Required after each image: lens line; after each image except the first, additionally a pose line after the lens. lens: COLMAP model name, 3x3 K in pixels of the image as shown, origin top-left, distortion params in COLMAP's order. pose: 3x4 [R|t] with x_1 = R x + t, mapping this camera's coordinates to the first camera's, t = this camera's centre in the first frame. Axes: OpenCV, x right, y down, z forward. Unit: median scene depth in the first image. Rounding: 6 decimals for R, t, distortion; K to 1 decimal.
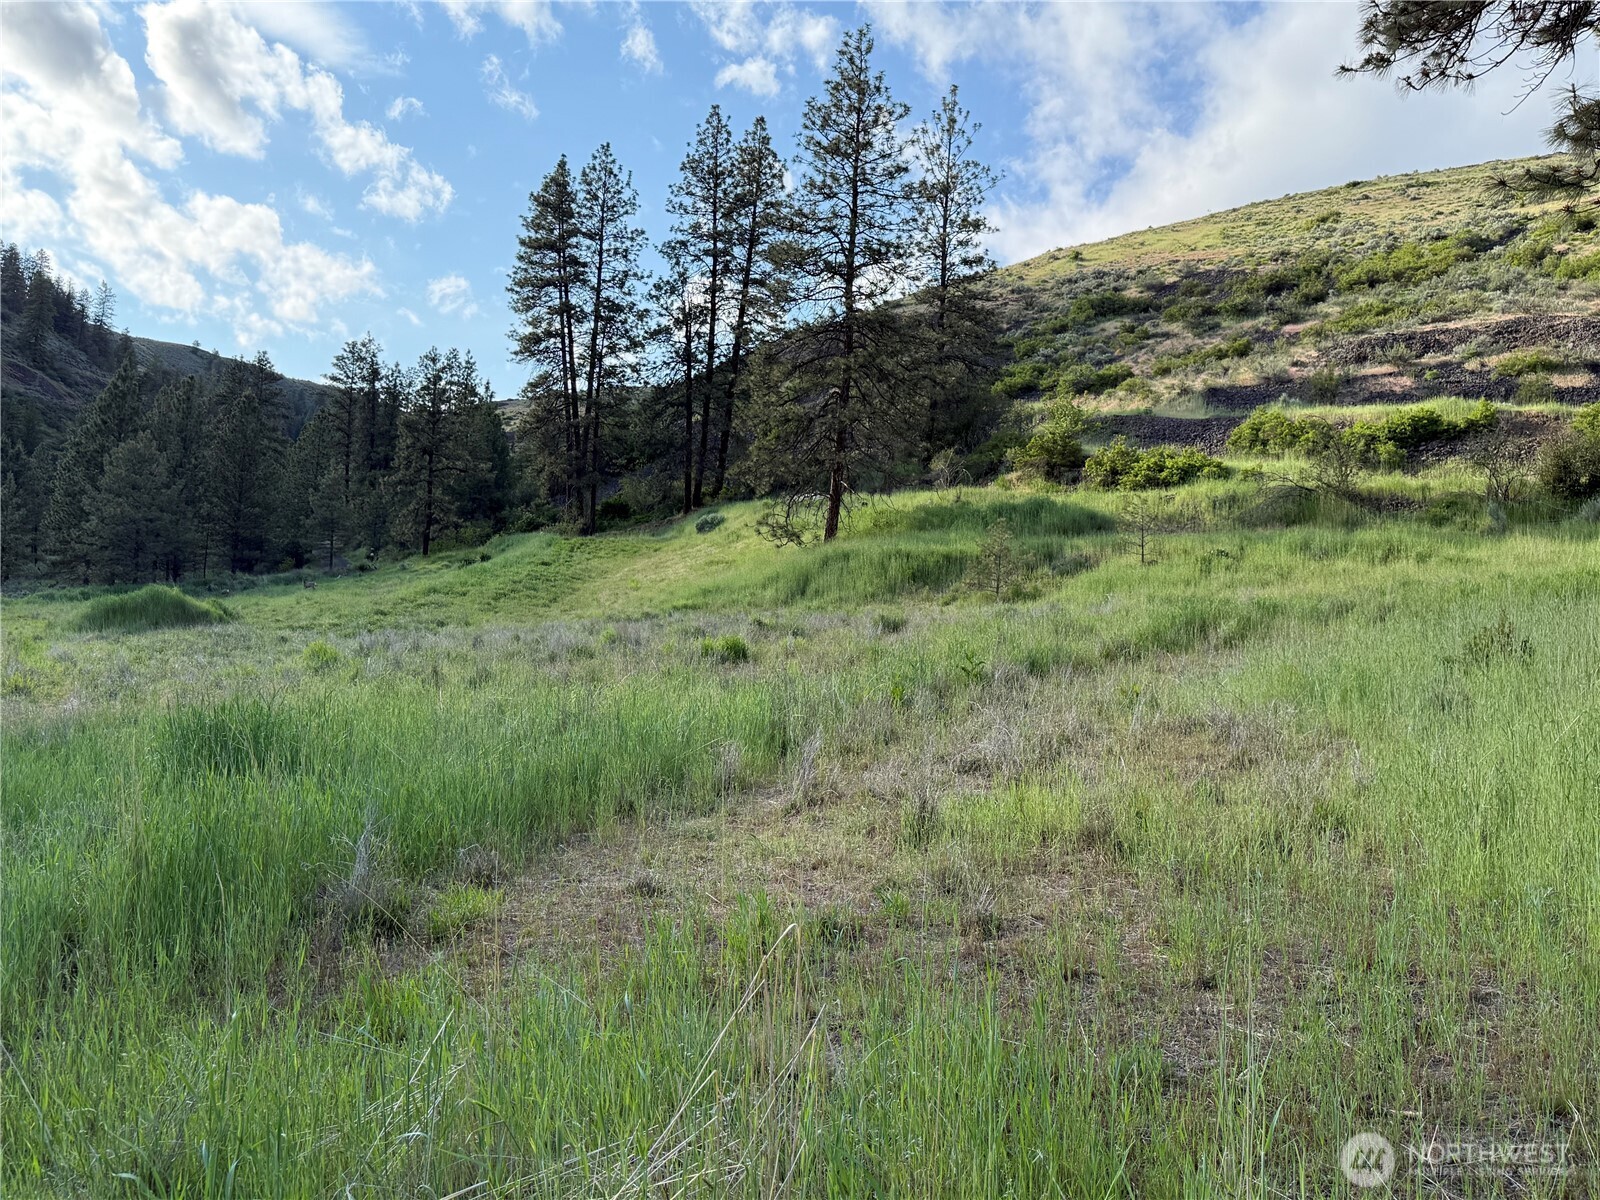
lens RADIAL K [[1317.1, 0, 800.0], [0, 1317.1, 600.0], [0, 0, 1]] dist [0.090300, -0.124719]
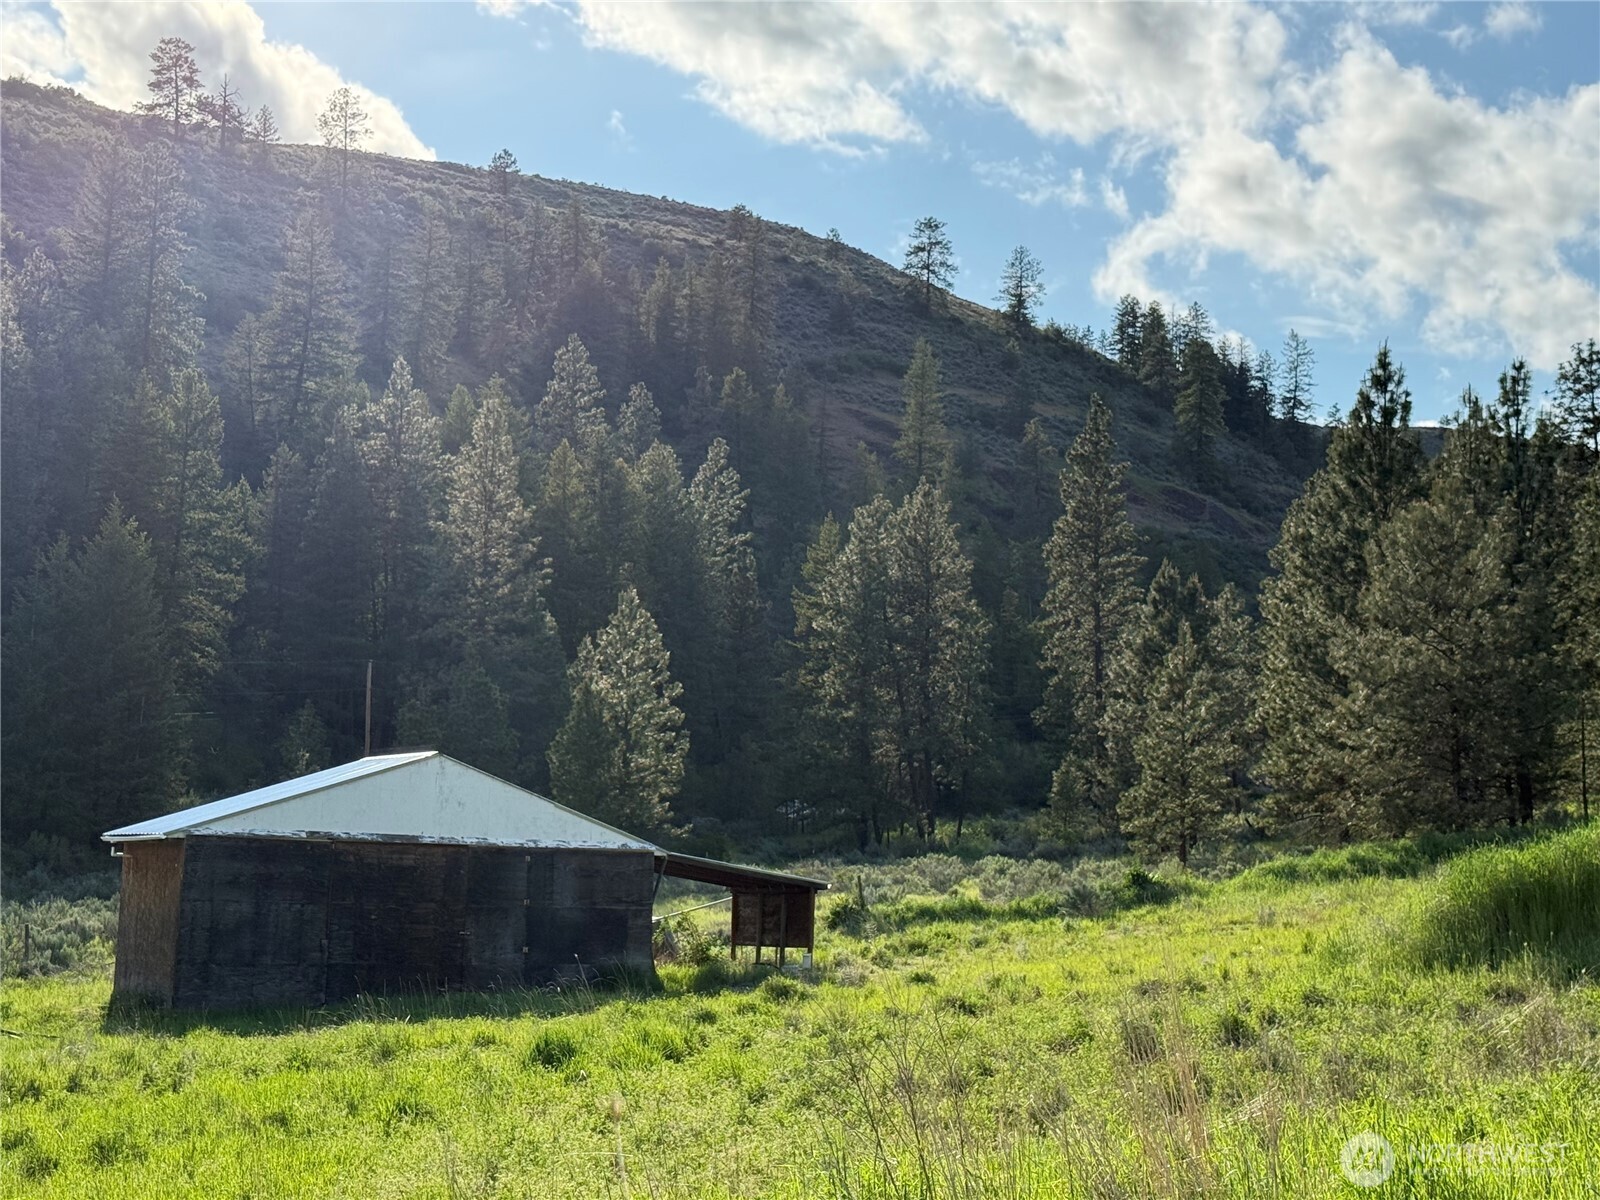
lens RADIAL K [[2443.1, 0, 800.0], [0, 2443.1, 600.0], [0, 0, 1]] dist [0.035448, 0.024054]
pose [[0.768881, -0.124557, -0.627142, -0.151714], [0.056947, 0.990284, -0.126864, 0.001290], [0.636851, 0.061830, 0.768504, 0.249357]]
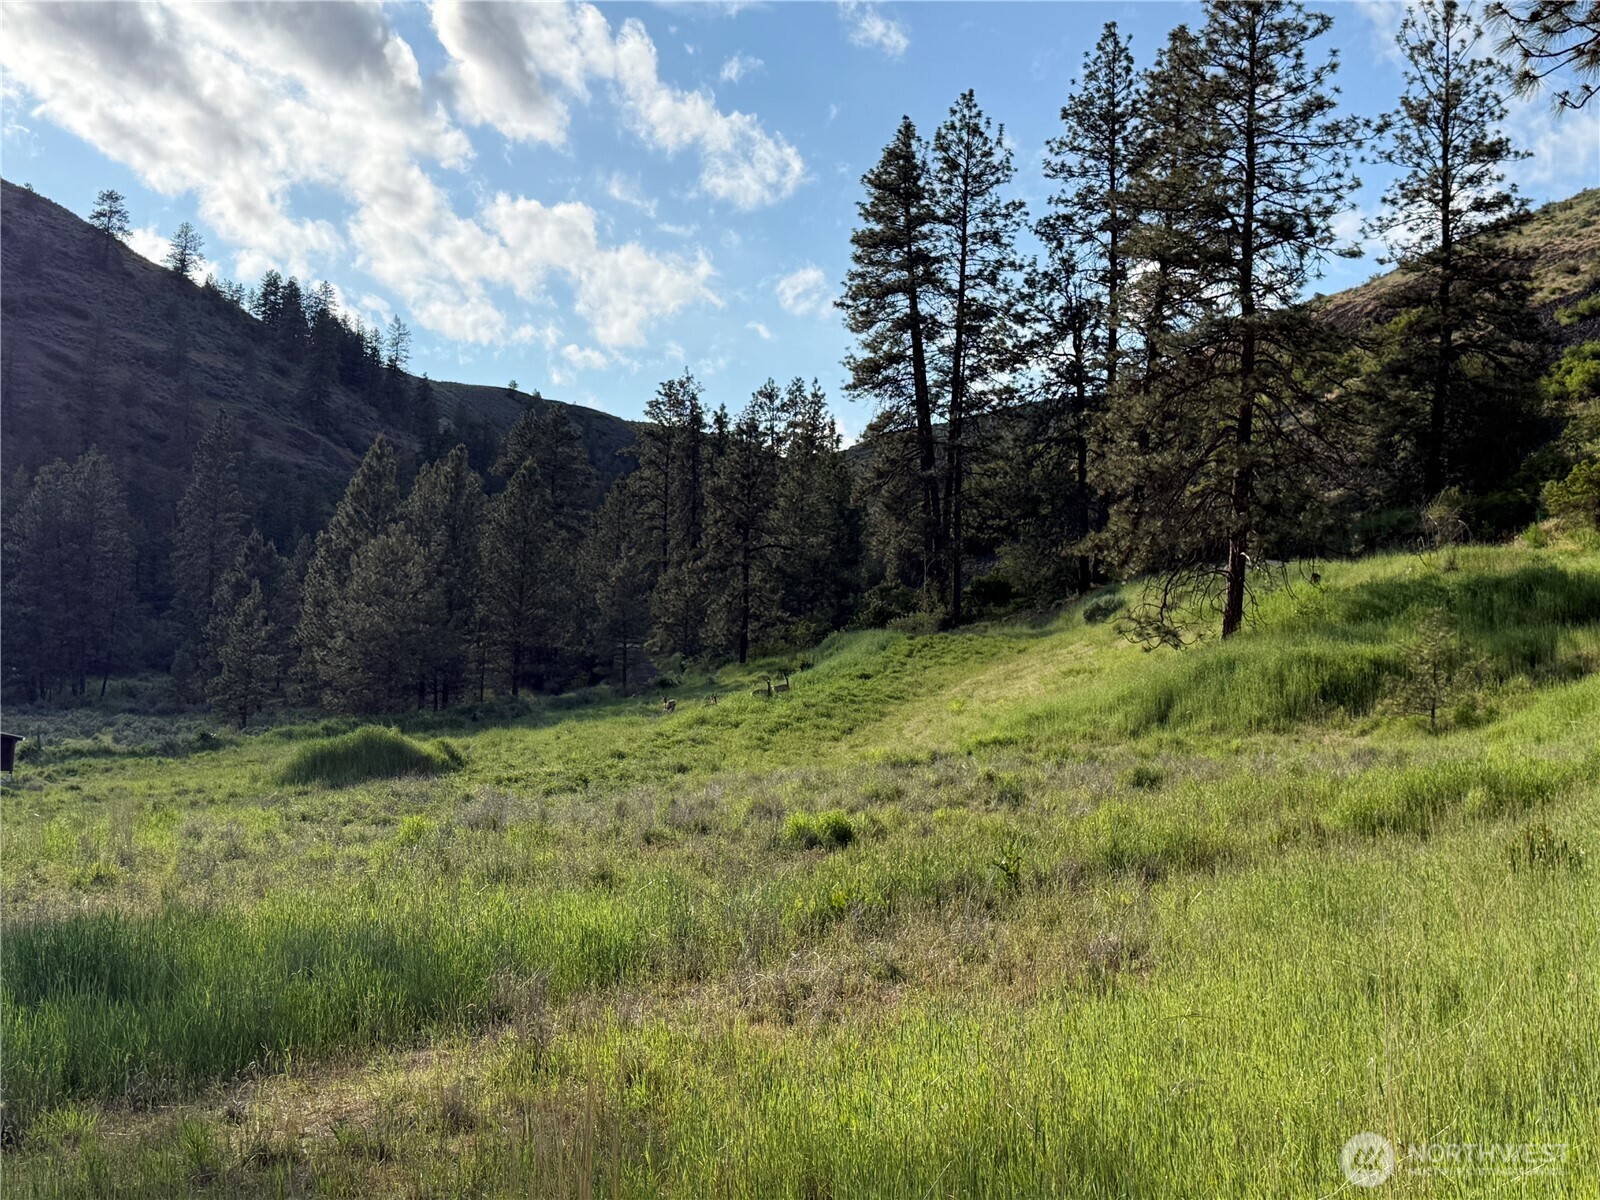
lens RADIAL K [[1906.6, 0, 793.3], [0, 1906.6, 572.2], [0, 0, 1]] dist [0.205793, -0.474984]
pose [[0.959119, -0.045239, -0.279363, 0.049287], [0.026092, 0.997072, -0.071880, -0.007049], [0.281797, 0.061653, 0.957491, -0.025651]]
